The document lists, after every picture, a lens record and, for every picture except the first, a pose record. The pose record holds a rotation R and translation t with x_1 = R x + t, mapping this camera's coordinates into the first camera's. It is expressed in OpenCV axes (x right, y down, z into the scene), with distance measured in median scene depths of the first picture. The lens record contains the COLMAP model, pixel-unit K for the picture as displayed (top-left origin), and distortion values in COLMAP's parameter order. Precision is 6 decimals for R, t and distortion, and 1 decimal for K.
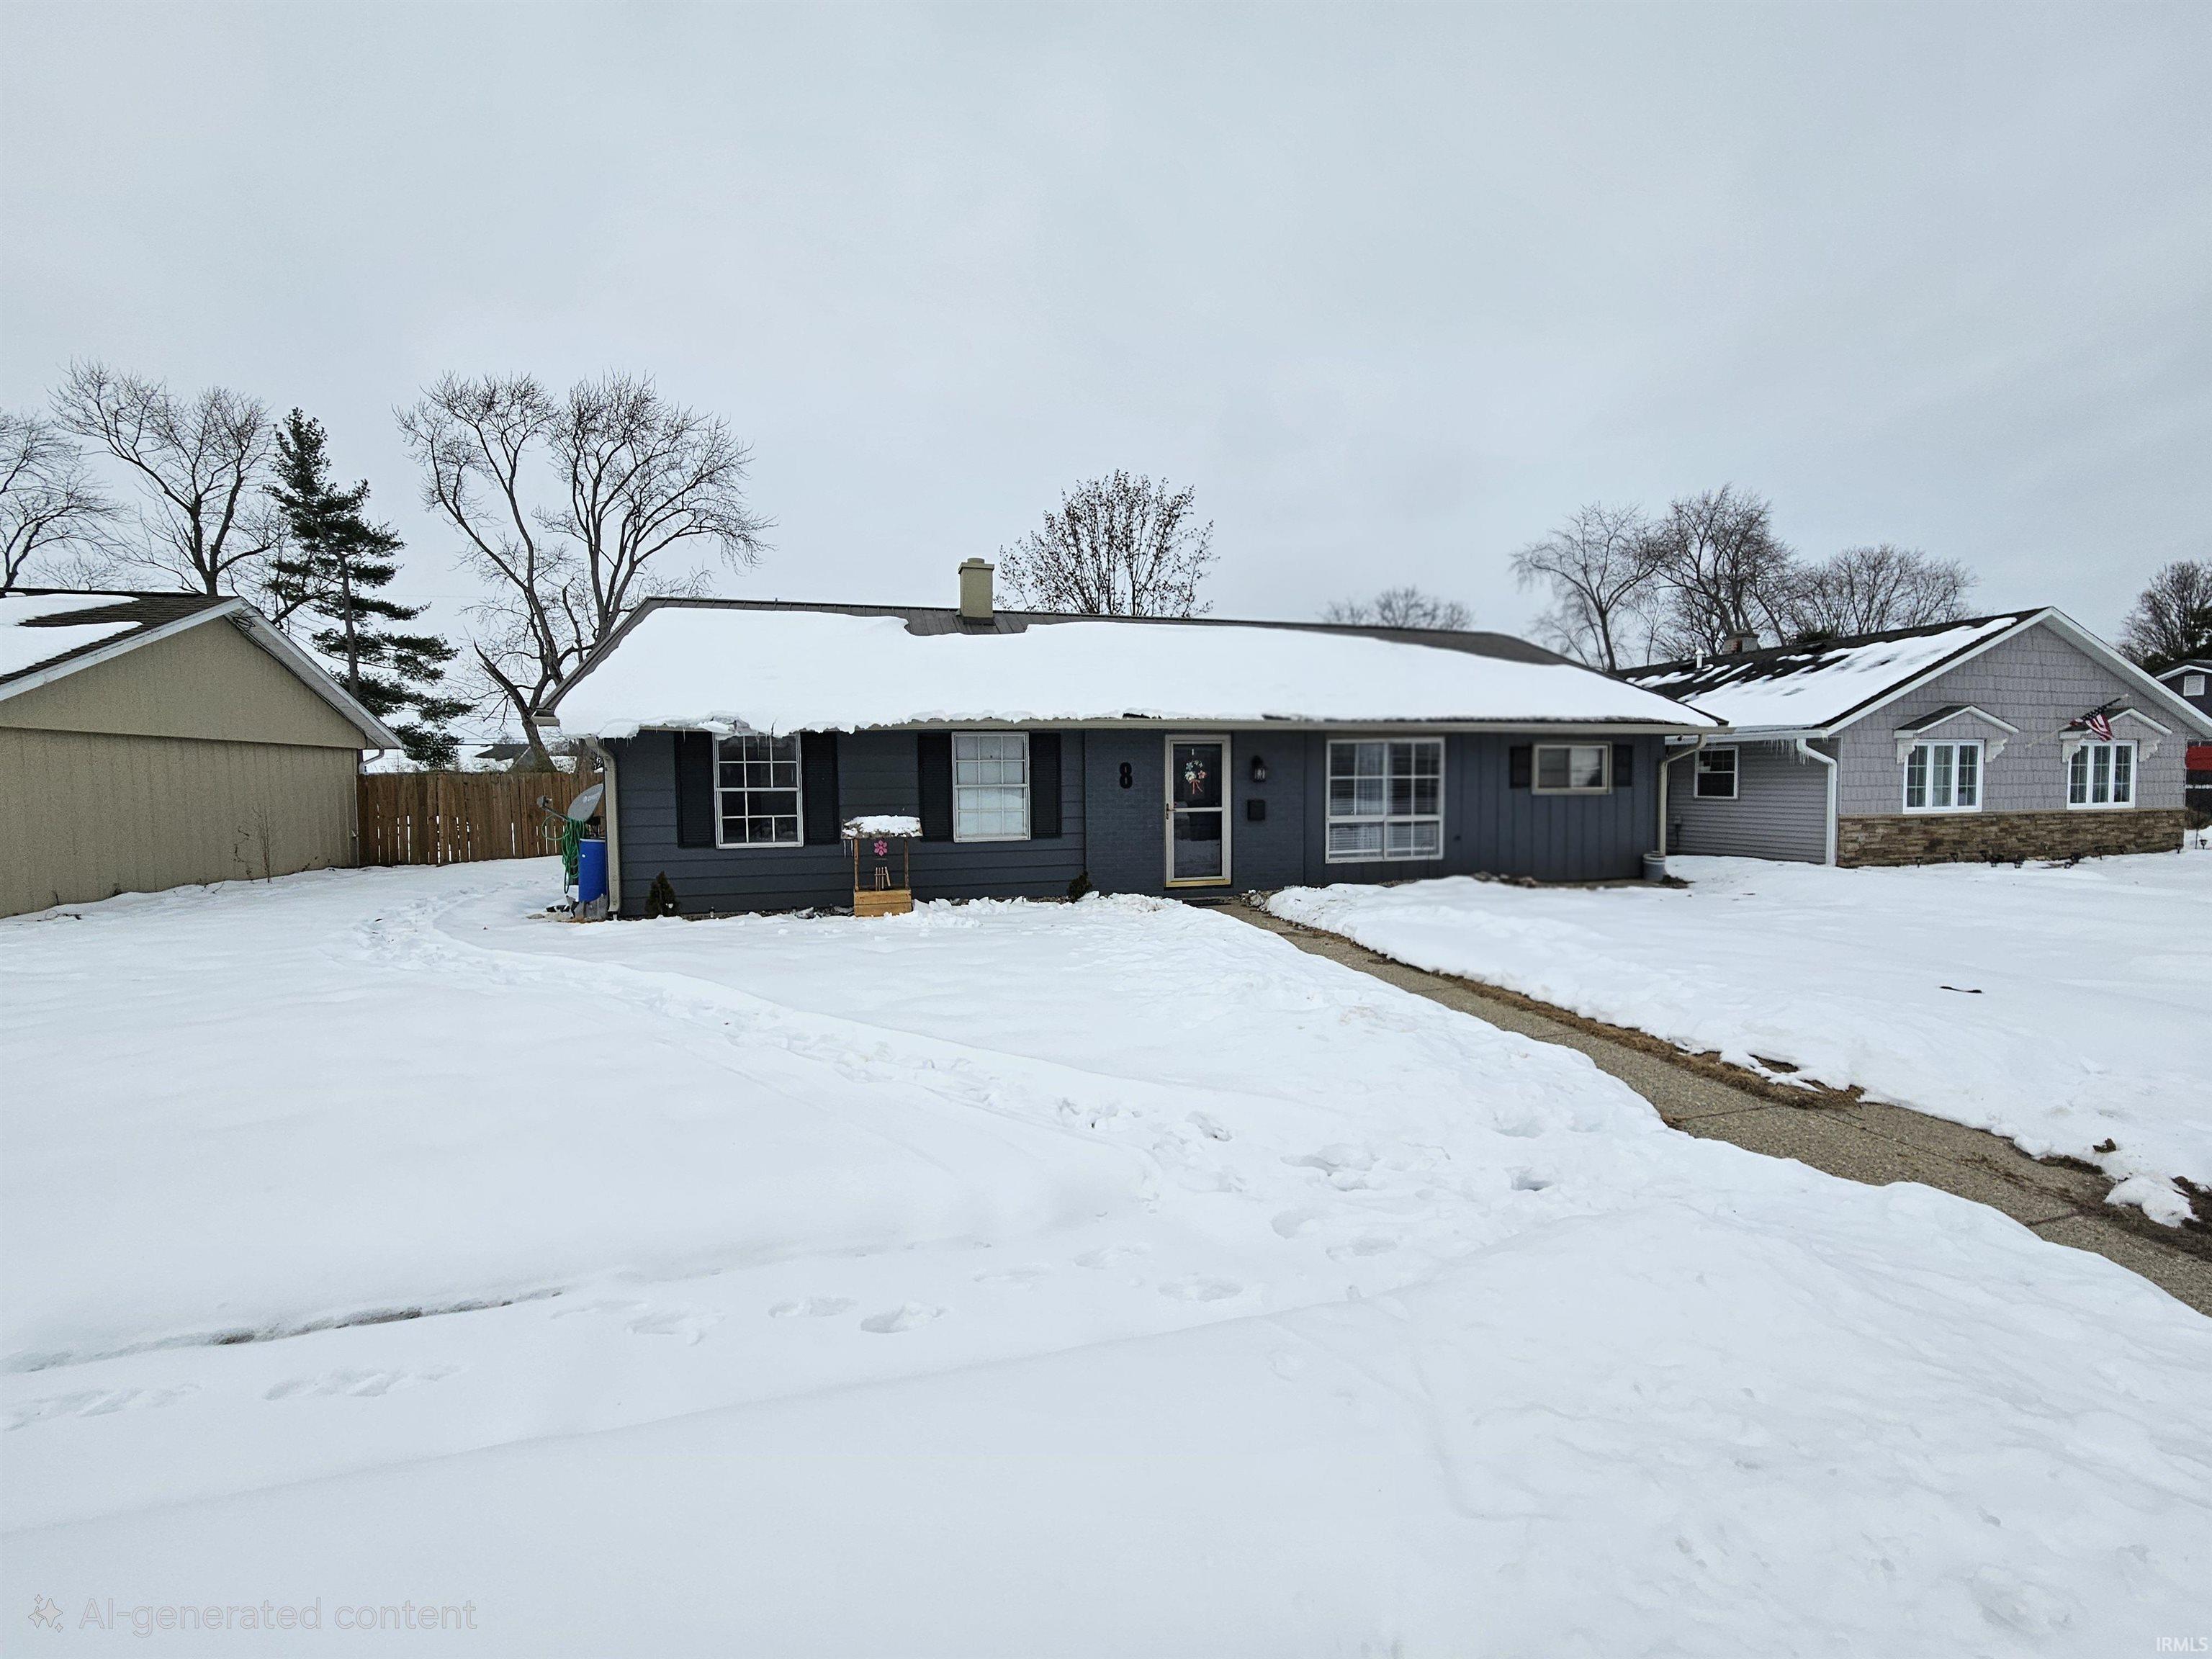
lens RADIAL K [[889.7, 0, 1110.6], [0, 889.7, 812.5], [0, 0, 1]] dist [-0.002122, 0.000286]
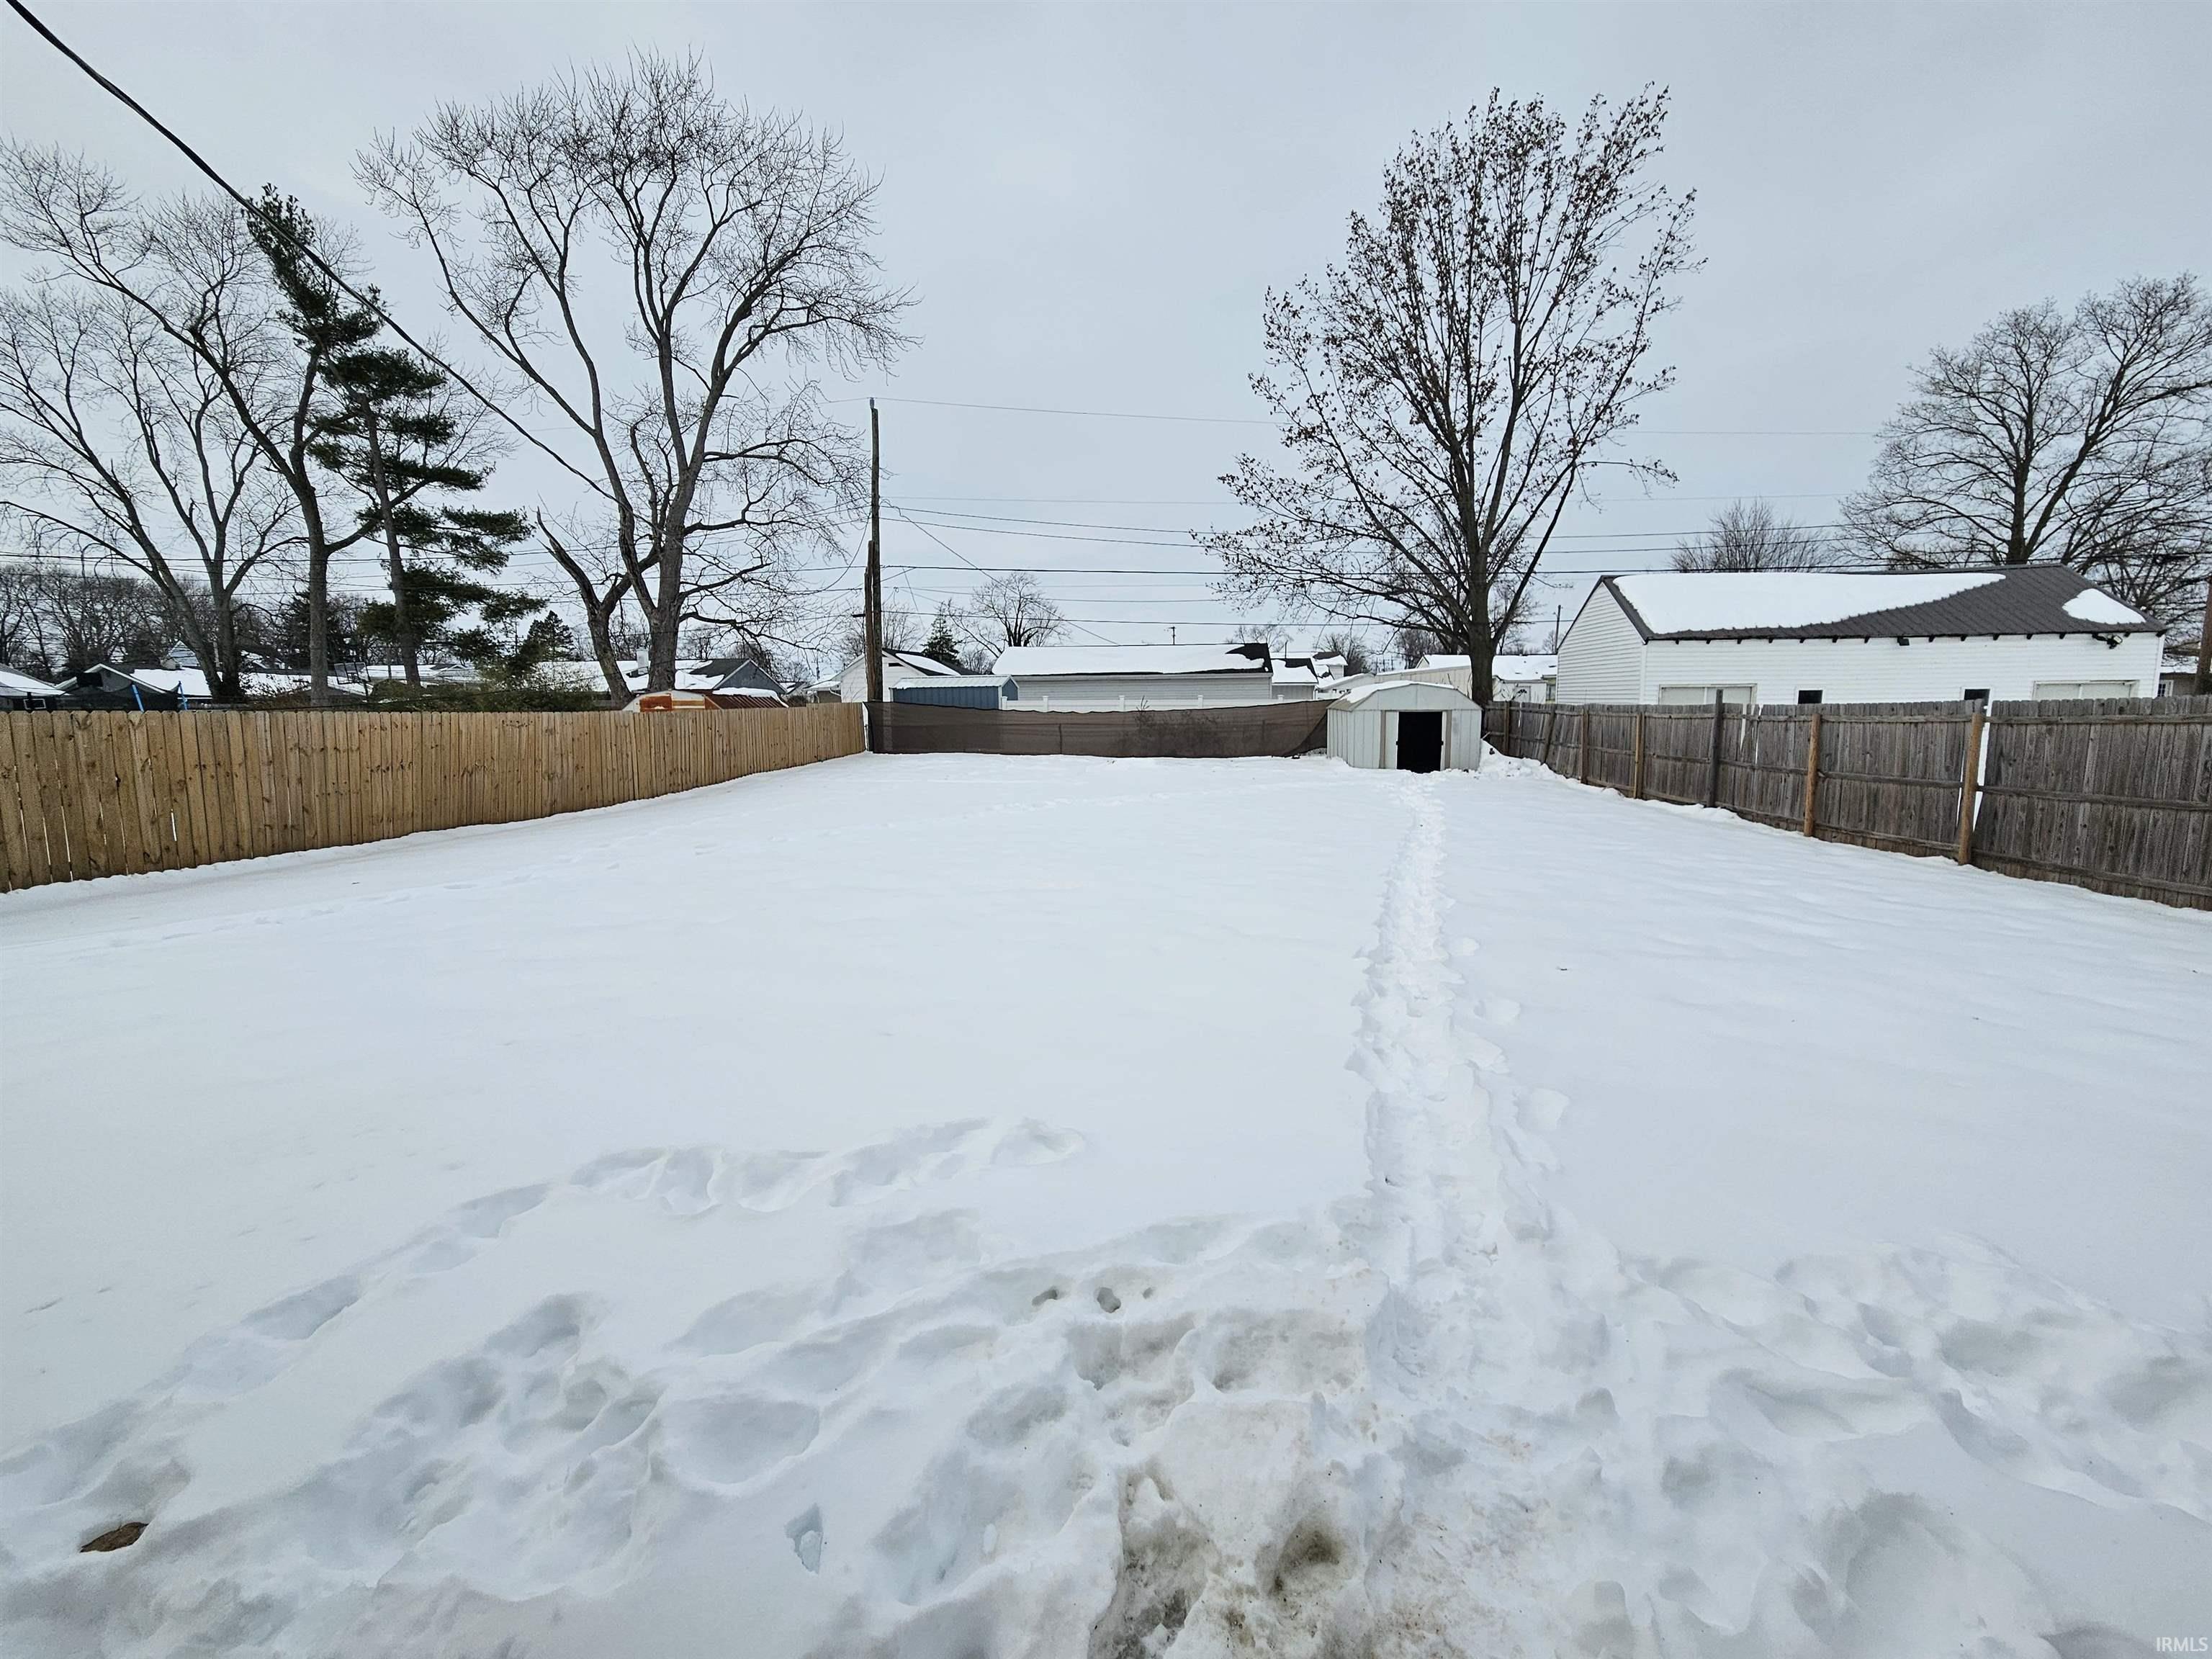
lens RADIAL K [[889.7, 0, 1110.6], [0, 889.7, 812.5], [0, 0, 1]] dist [-0.002122, 0.000286]
pose [[0.928761, 0.045232, -0.367909, 0.009791], [-0.013545, 0.996006, 0.088257, -0.016103], [0.370431, -0.076986, 0.925664, 0.495543]]
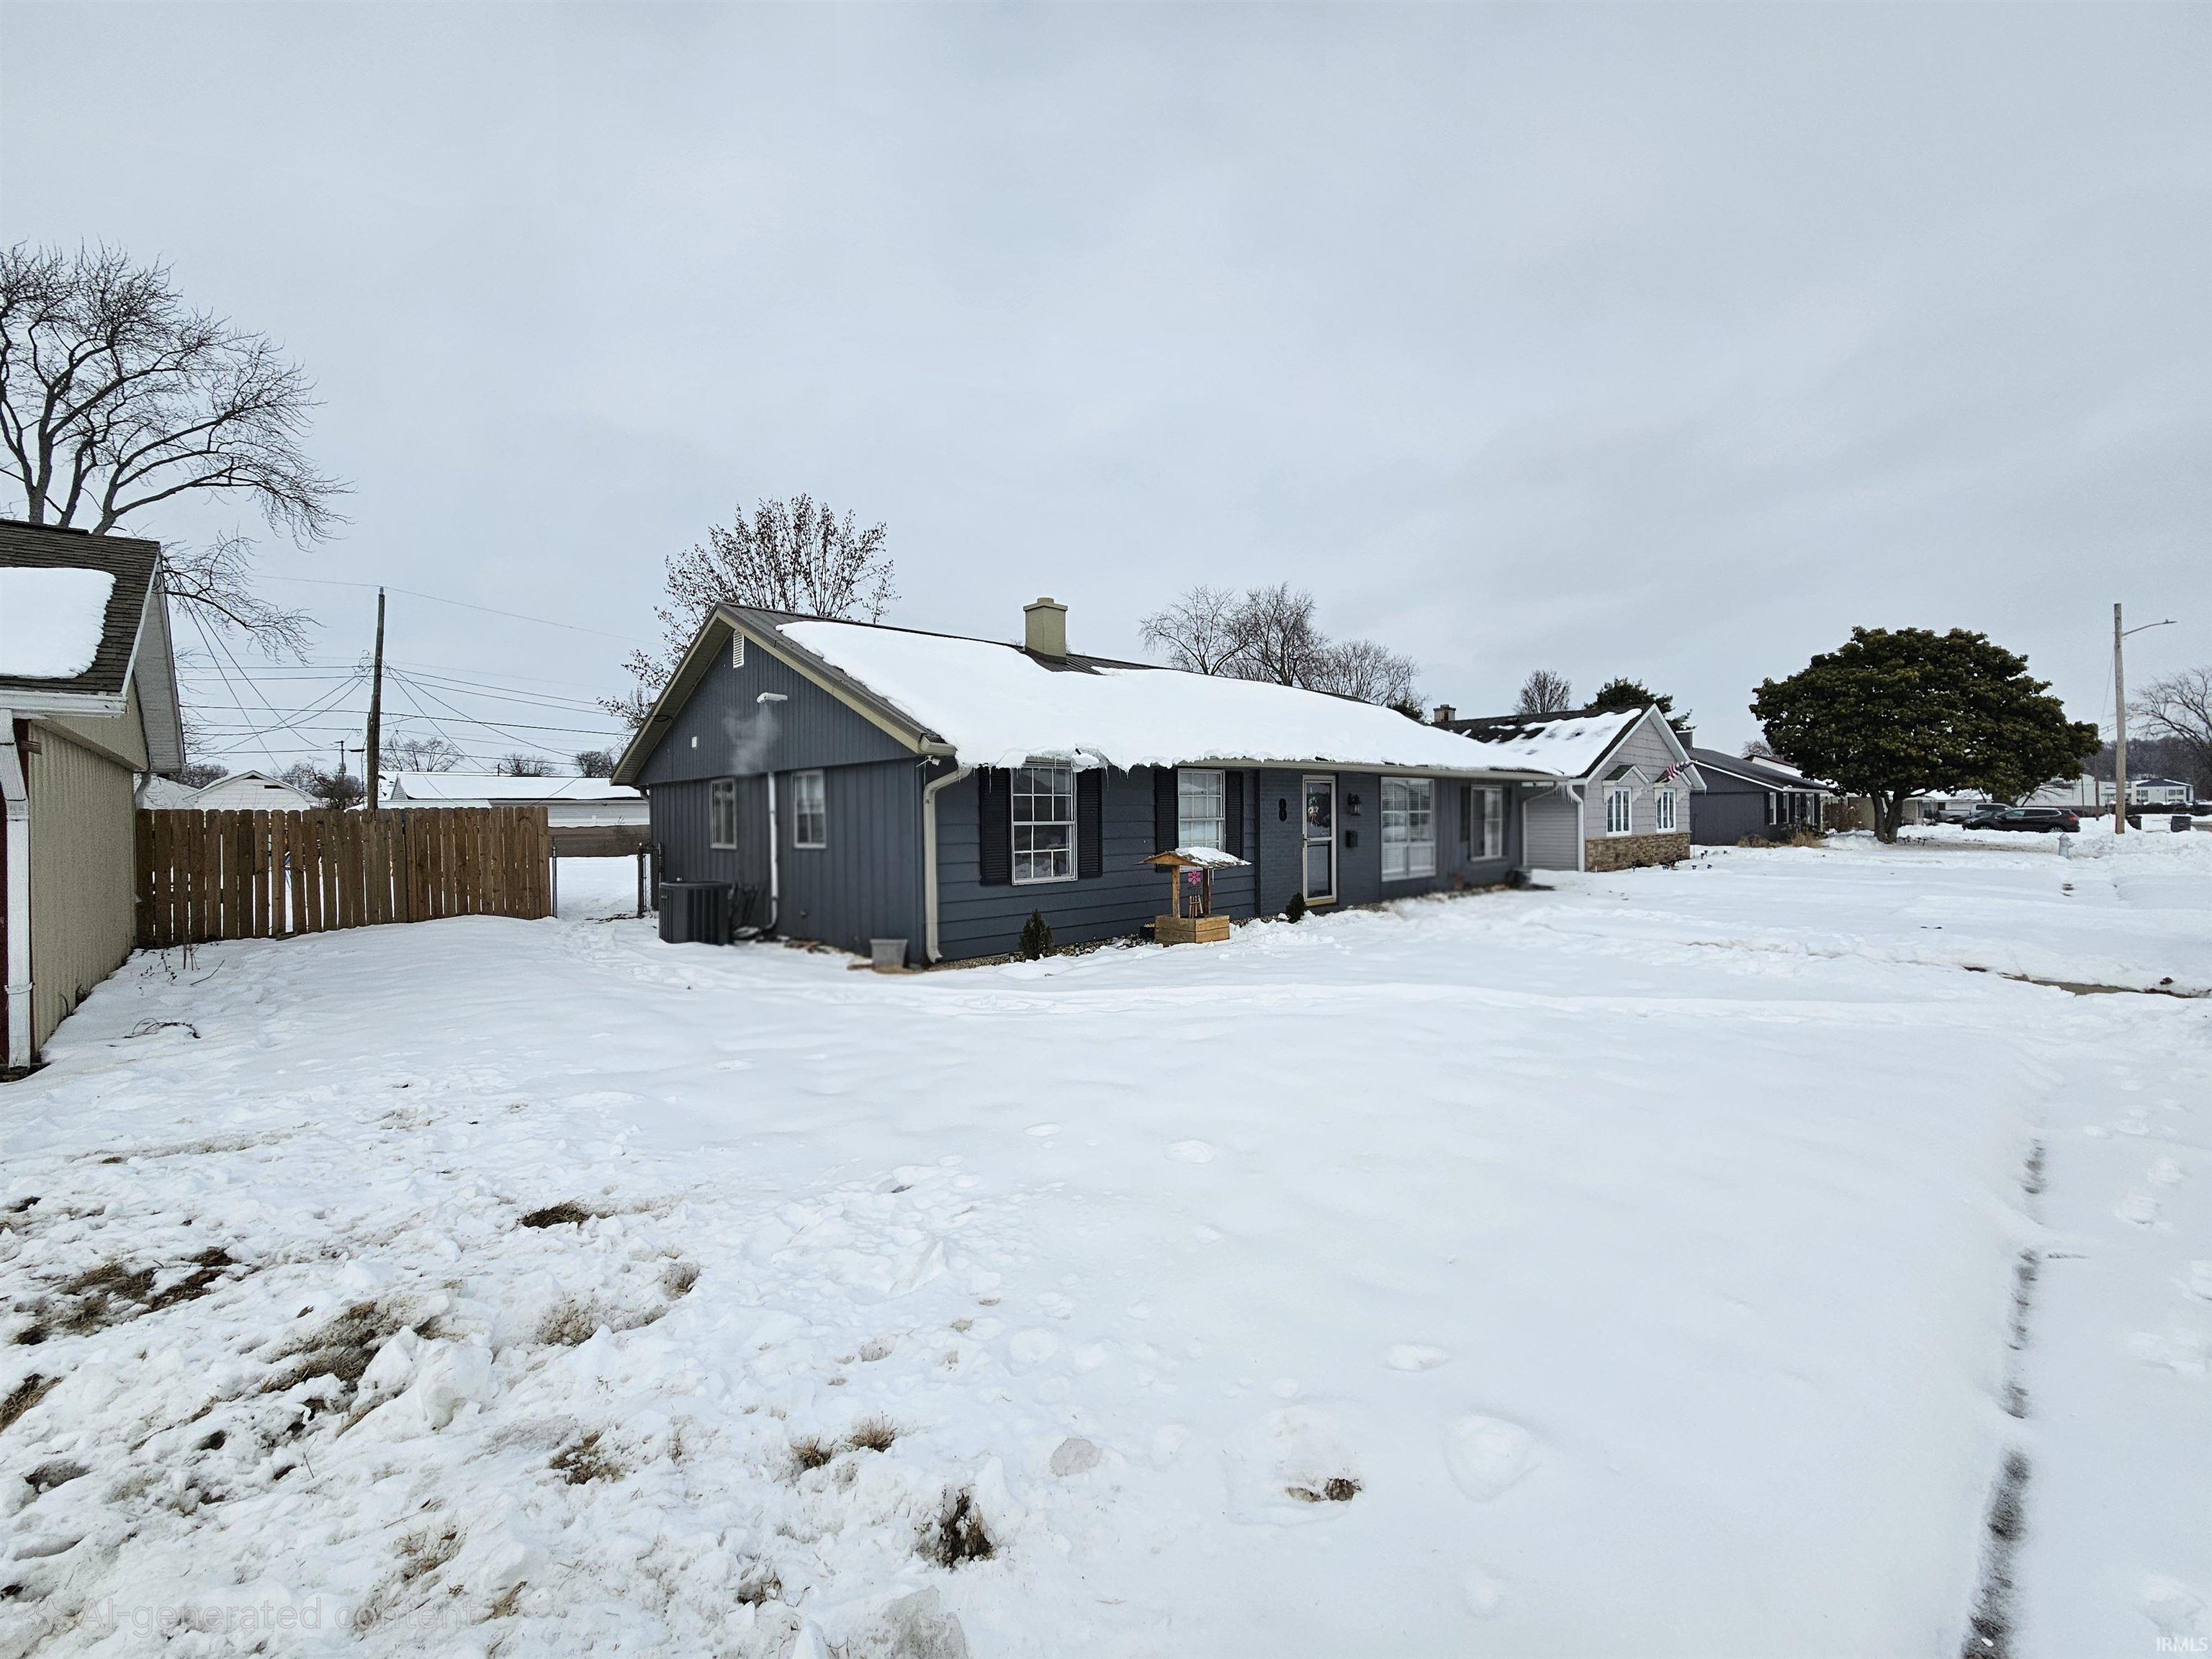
lens RADIAL K [[889.7, 0, 1110.6], [0, 889.7, 812.5], [0, 0, 1]] dist [-0.002122, 0.000286]
pose [[0.884041, -0.000903, 0.467409, -0.177580], [0.021077, 0.999058, -0.037933, 0.000233], [-0.466934, 0.043386, 0.883227, 0.019940]]
